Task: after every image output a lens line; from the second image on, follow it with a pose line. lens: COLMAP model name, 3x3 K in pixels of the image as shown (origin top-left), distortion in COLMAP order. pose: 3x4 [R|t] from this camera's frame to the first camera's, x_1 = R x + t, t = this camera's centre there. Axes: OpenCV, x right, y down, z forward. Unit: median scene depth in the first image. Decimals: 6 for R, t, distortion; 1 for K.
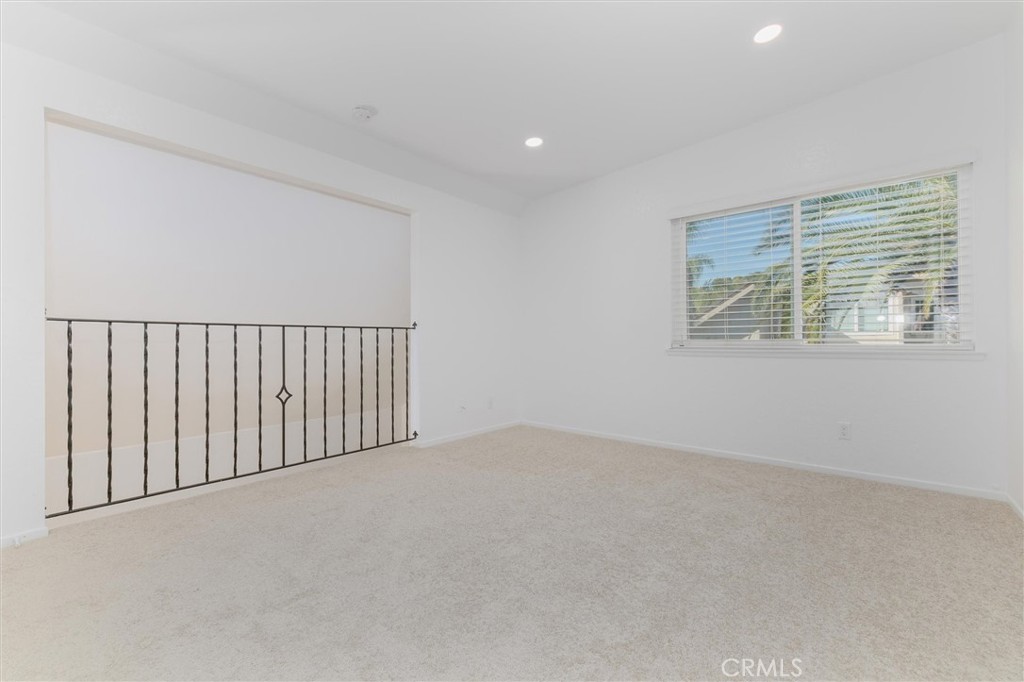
lens RADIAL K [[433.5, 0, 530.8], [0, 433.5, 338.1], [0, 0, 1]] dist [0.001003, 0.000178]
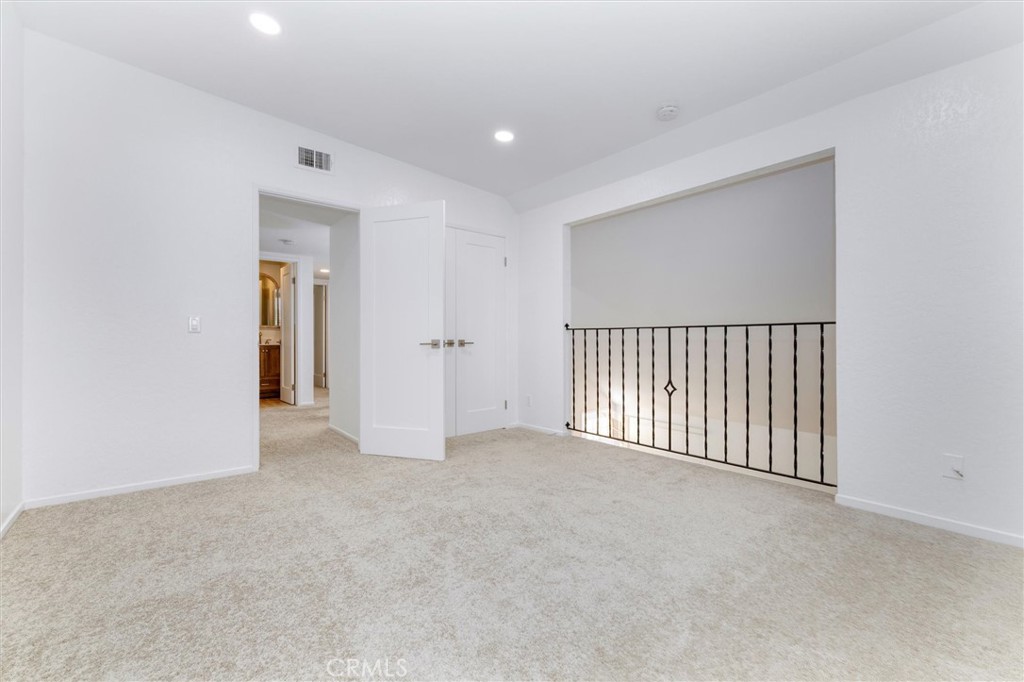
lens RADIAL K [[433.5, 0, 530.8], [0, 433.5, 338.1], [0, 0, 1]] dist [0.001003, 0.000178]
pose [[-0.188492, -0.000056, -0.982075, 0.621536], [0.006648, 0.999977, -0.001333, -0.001118], [0.982052, -0.006780, -0.188488, 0.850680]]
